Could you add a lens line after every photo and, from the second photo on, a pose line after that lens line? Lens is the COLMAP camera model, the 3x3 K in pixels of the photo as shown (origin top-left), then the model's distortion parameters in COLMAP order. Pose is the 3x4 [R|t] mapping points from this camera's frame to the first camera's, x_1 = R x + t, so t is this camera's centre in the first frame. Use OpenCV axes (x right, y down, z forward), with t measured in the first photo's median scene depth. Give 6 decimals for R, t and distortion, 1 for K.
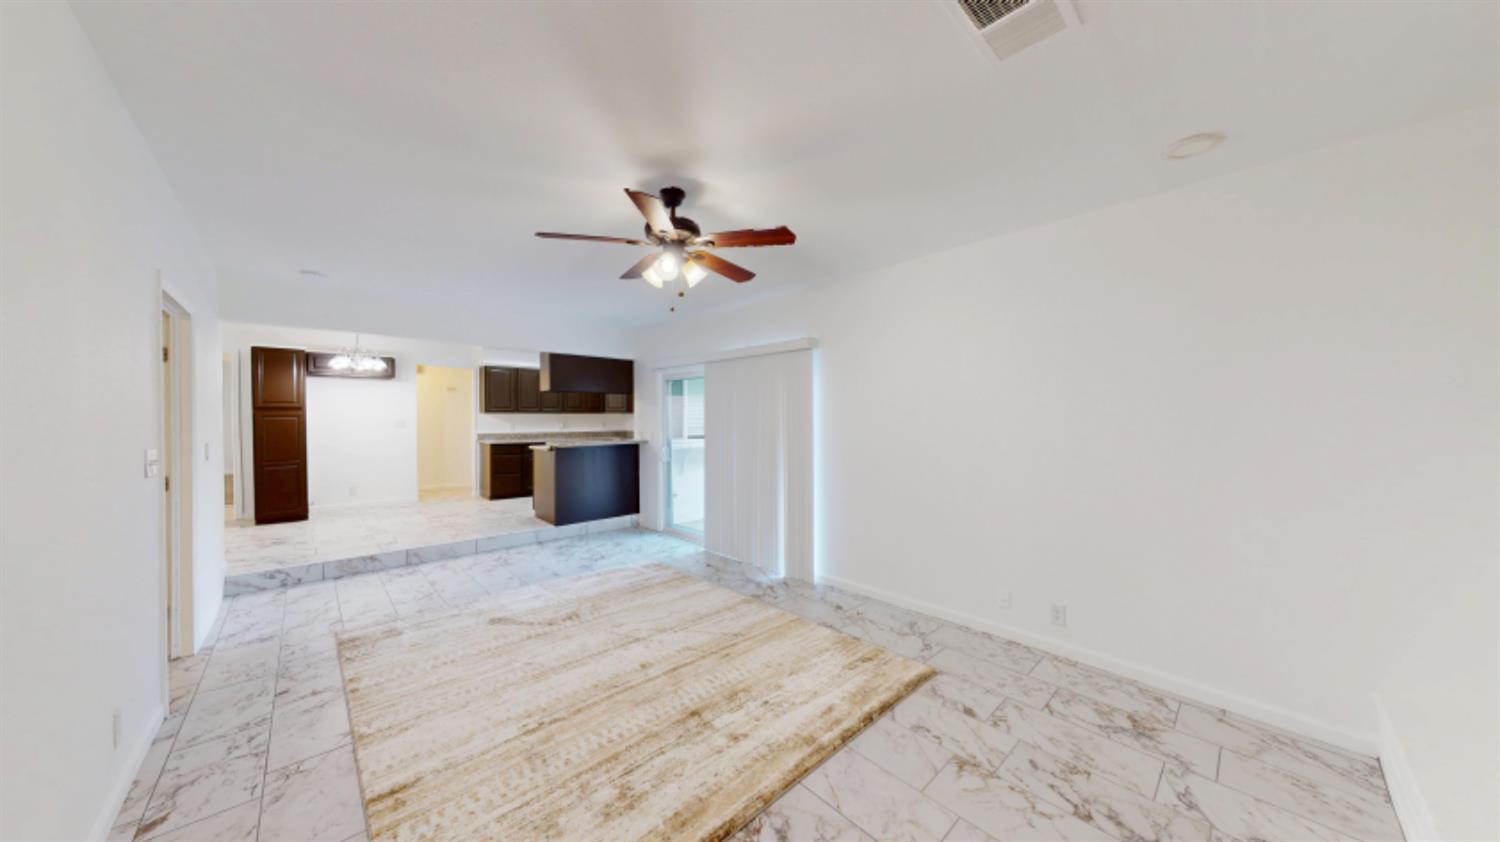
lens RADIAL K [[471.3, 0, 750.8], [0, 471.3, 421.4], [0, 0, 1]] dist [0.001186, 0.000117]
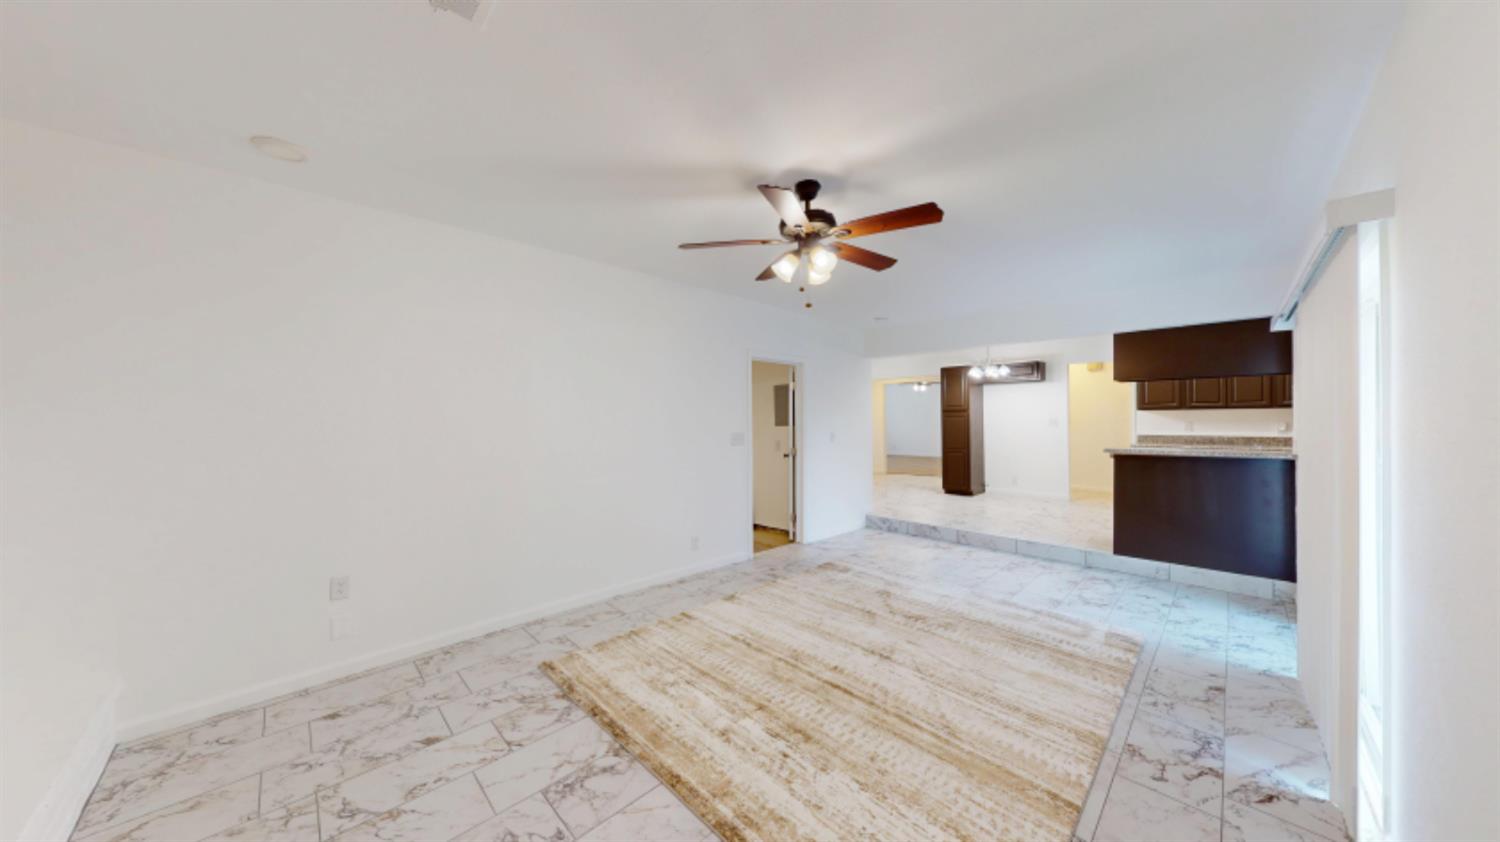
lens RADIAL K [[471.3, 0, 746.9], [0, 471.3, 419.7], [0, 0, 1]] dist [0.001186, 0.000117]
pose [[0.027517, -0.000652, -0.999621, 0.665043], [-0.001678, 0.999998, -0.000699, 0.001186], [0.999620, 0.001697, 0.027516, 0.696116]]
